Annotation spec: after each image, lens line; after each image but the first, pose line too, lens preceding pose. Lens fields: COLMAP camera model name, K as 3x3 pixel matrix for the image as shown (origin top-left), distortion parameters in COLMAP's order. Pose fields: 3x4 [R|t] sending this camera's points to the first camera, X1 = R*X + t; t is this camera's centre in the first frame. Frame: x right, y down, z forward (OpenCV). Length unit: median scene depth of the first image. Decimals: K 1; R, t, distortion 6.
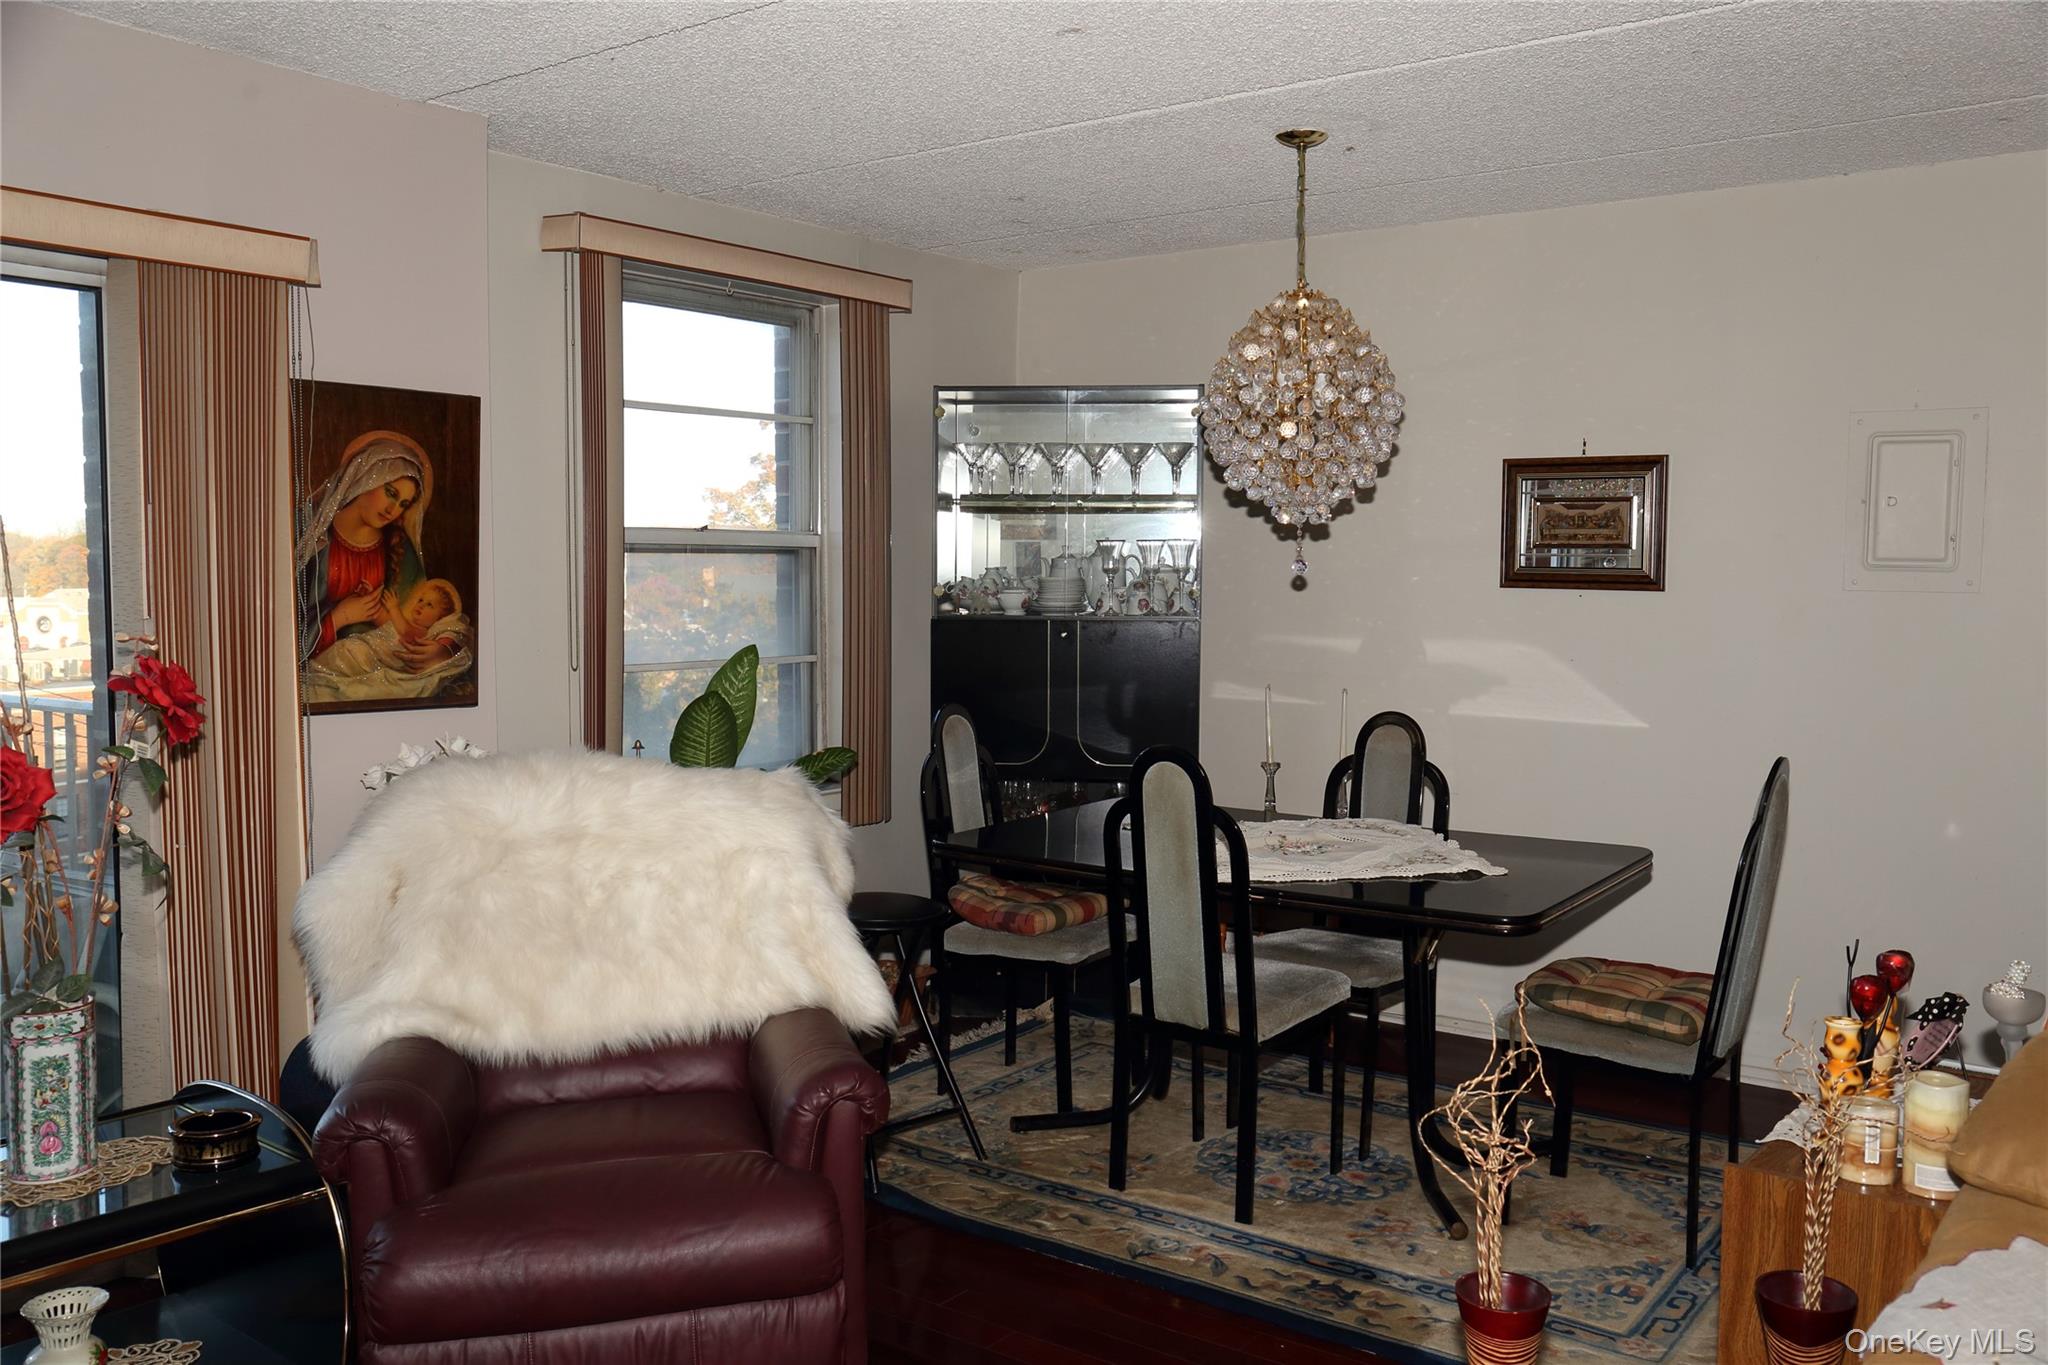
lens RADIAL K [[1656.9, 0, 1024.0], [0, 1656.9, 682.5], [0, 0, 1]] dist [-0.069470, 0.000298]
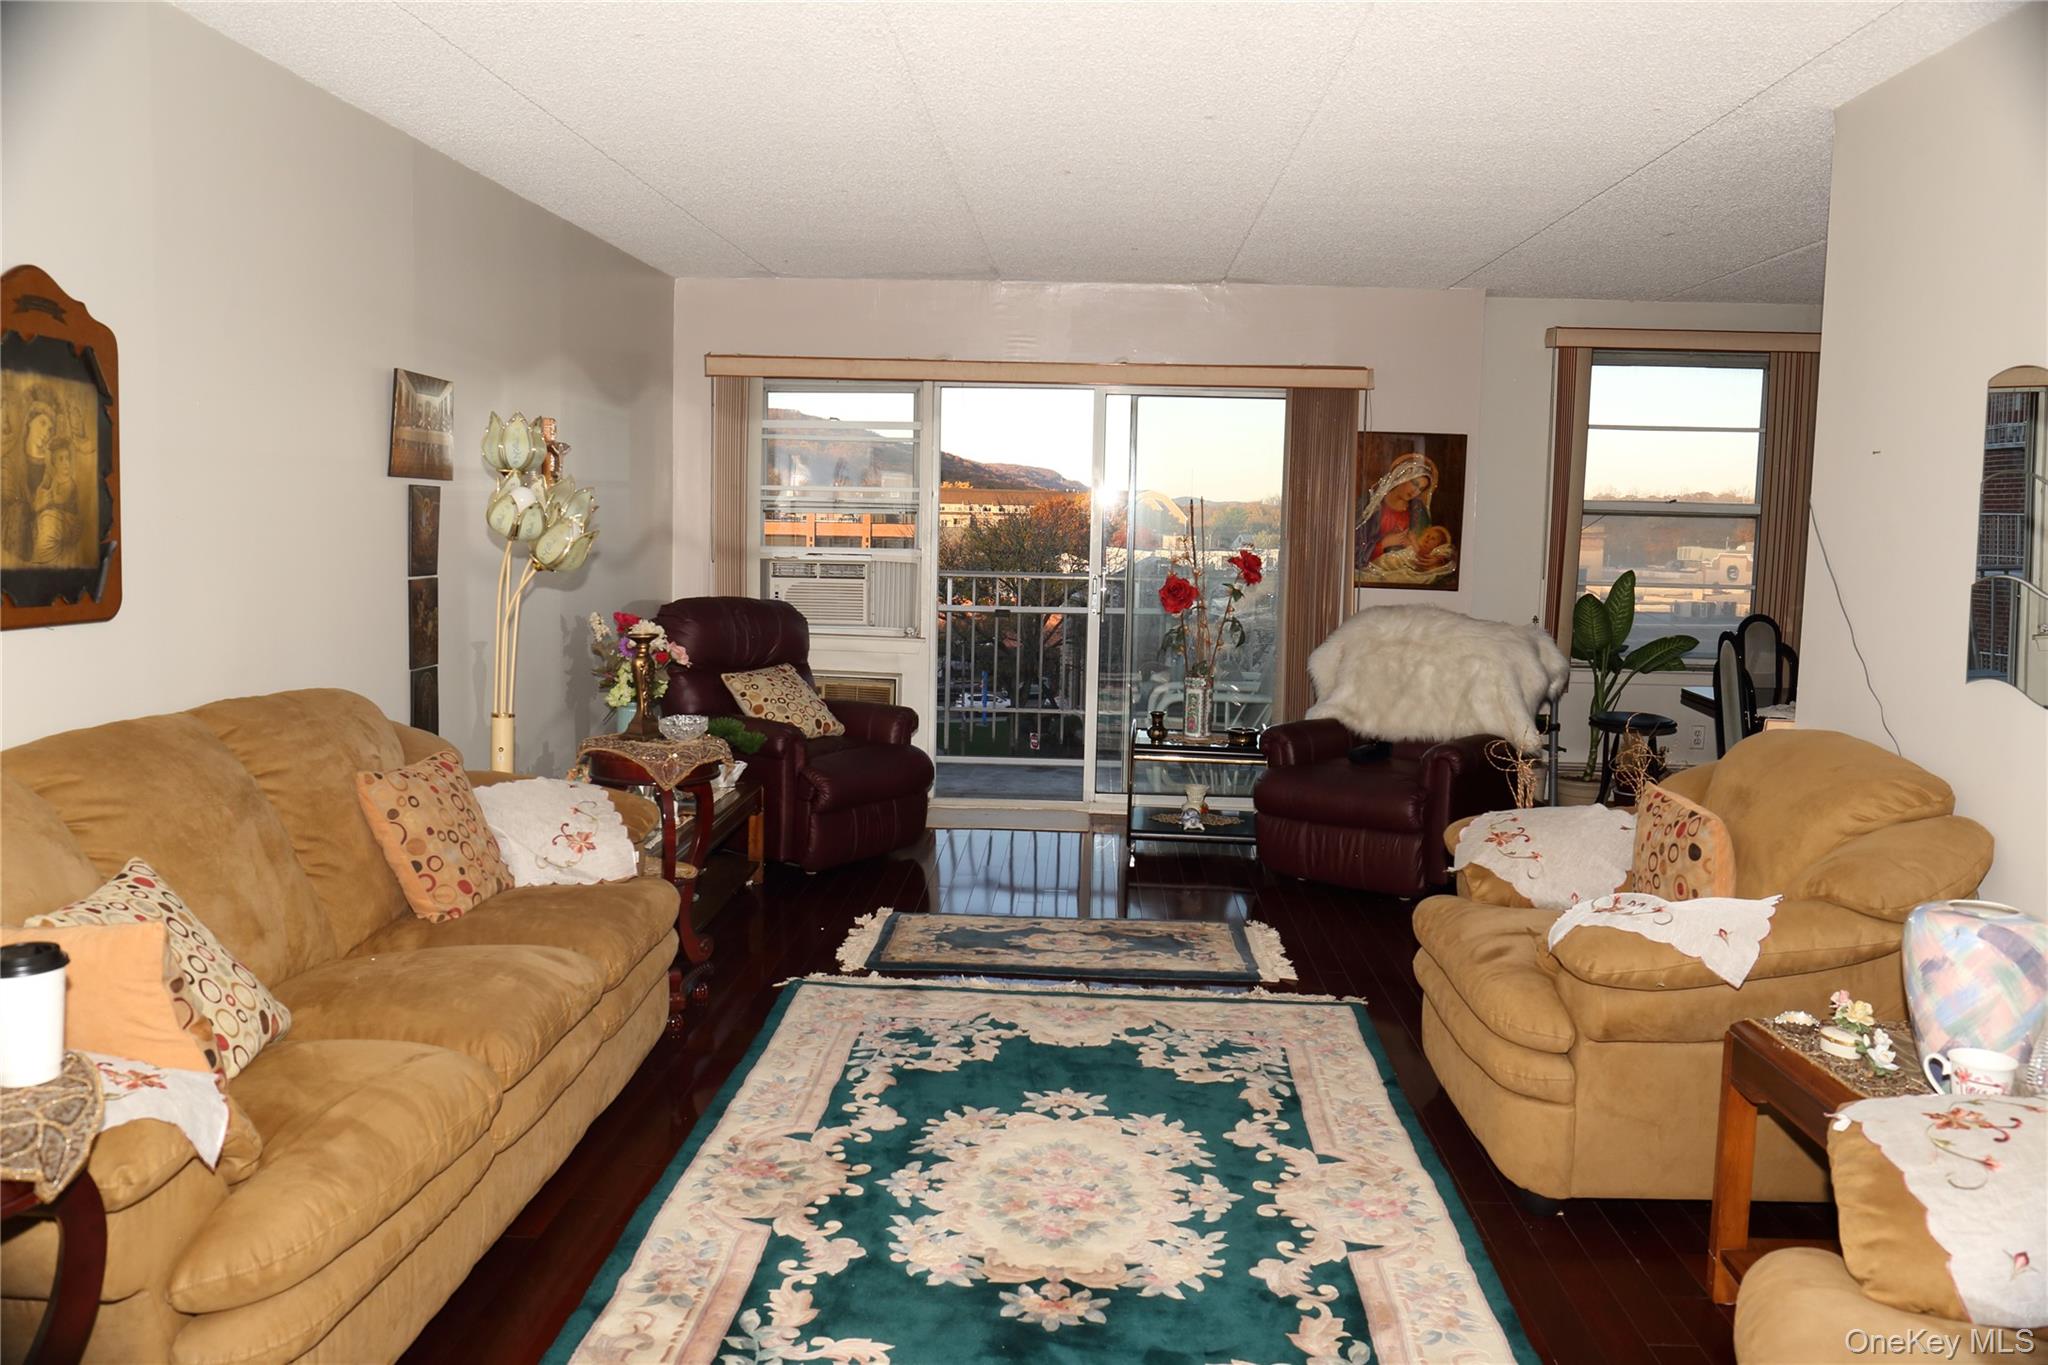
lens RADIAL K [[1539.7, 0, 1034.5], [0, 1539.7, 668.4], [0, 0, 1]] dist [-0.088118, 0.094054]
pose [[0.553401, 0.095702, -0.827399, 0.983644], [-0.075407, 0.995054, 0.064658, 0.028238], [0.829495, 0.026610, 0.557881, -0.477645]]
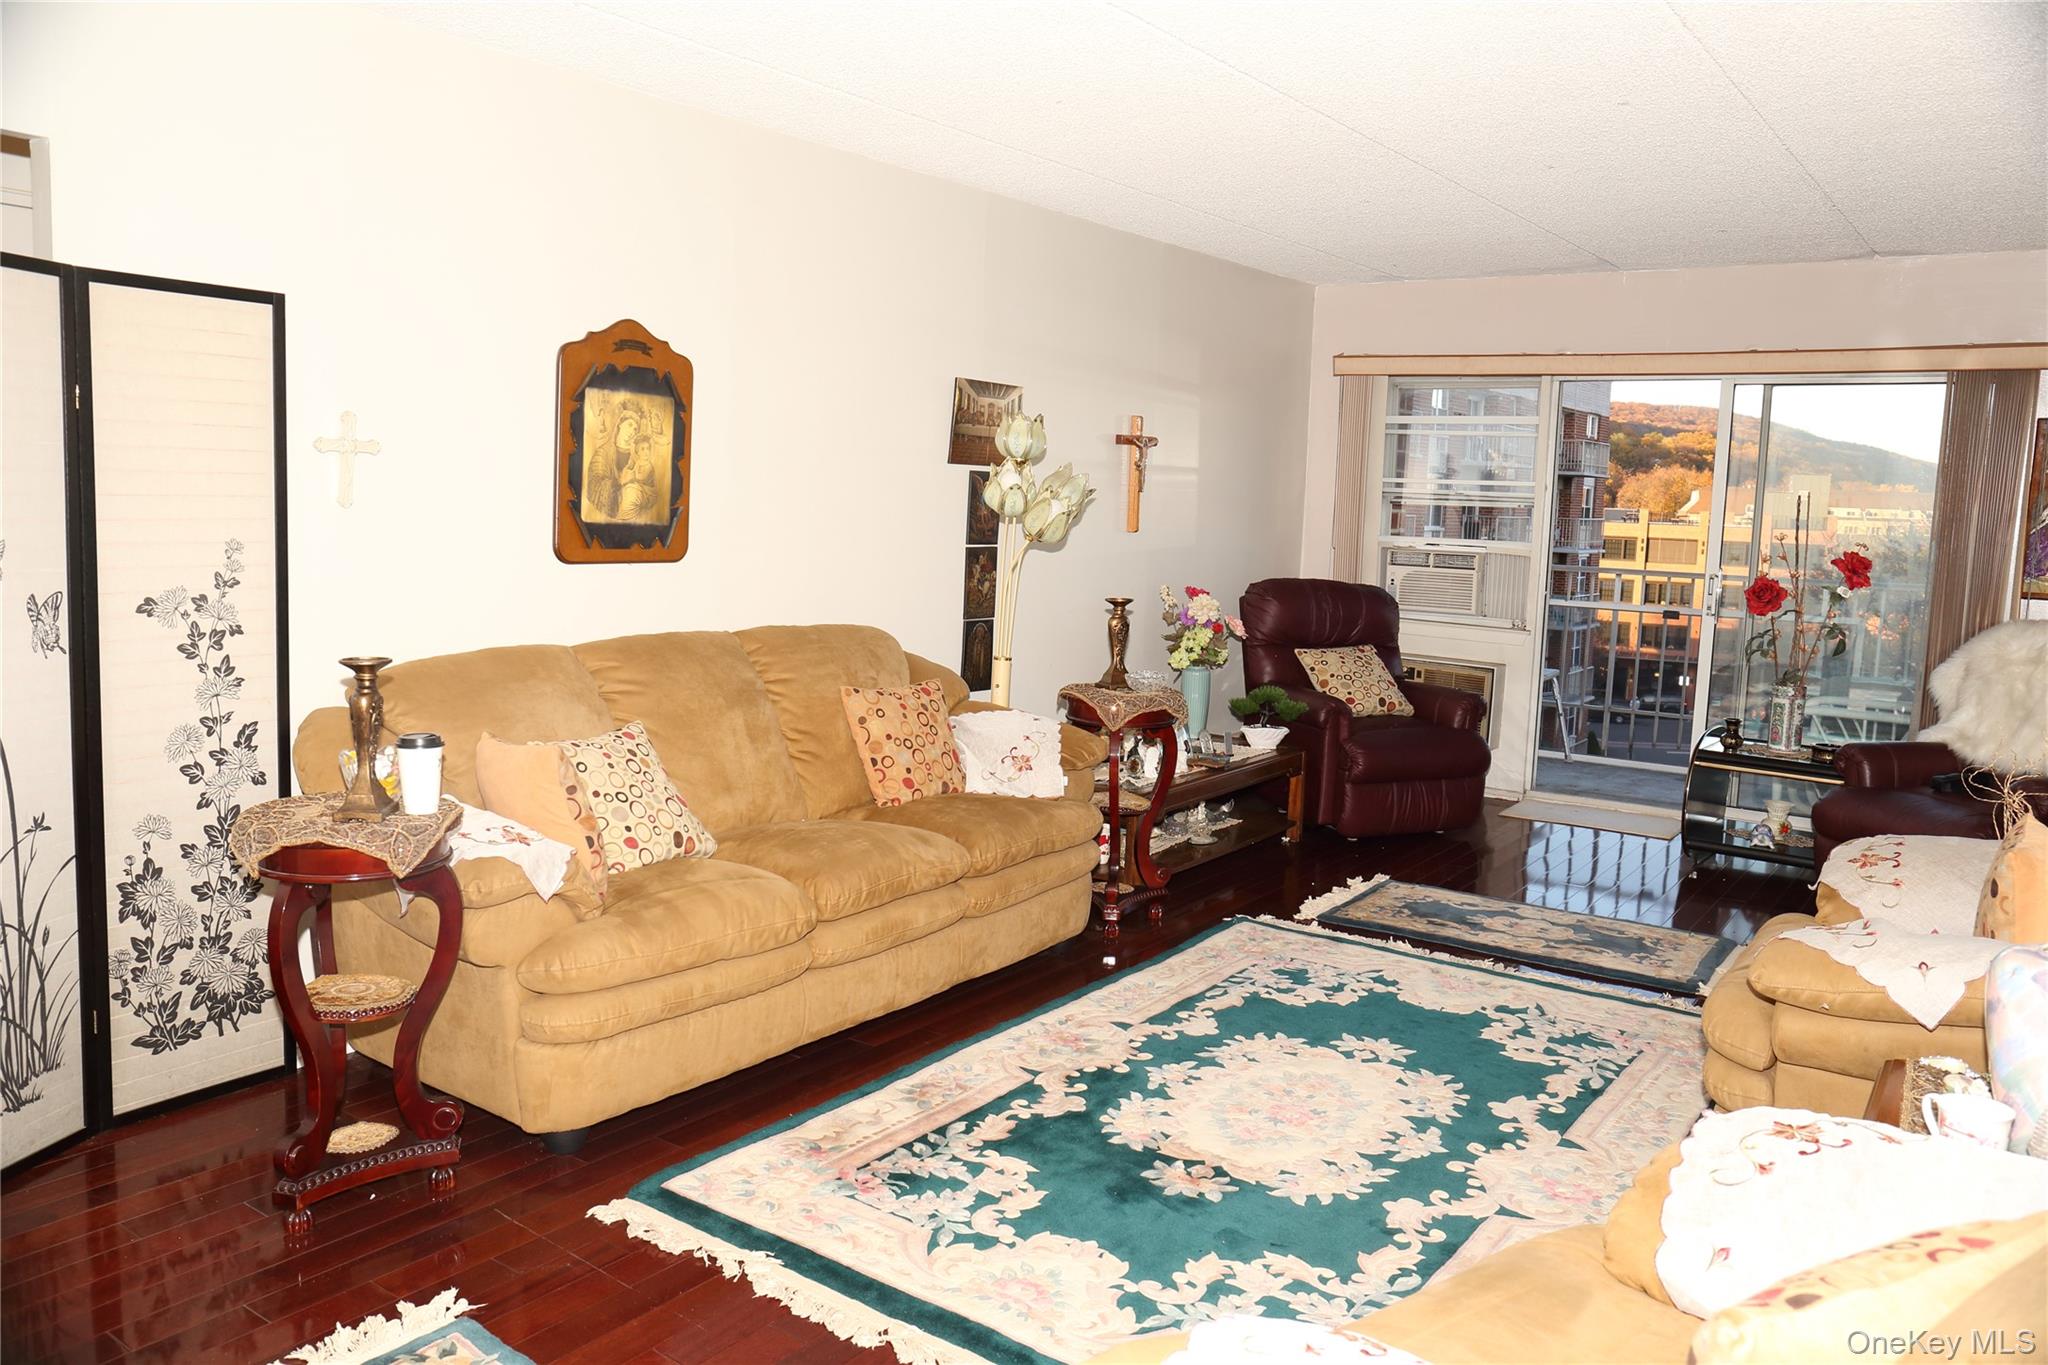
lens RADIAL K [[1539.7, 0, 1034.5], [0, 1539.7, 668.4], [0, 0, 1]] dist [-0.088118, 0.094054]
pose [[0.013832, 0.117506, -0.992976, 1.230671], [-0.096894, 0.988555, 0.115633, 0.009526], [0.995199, 0.094614, 0.025059, -0.169349]]
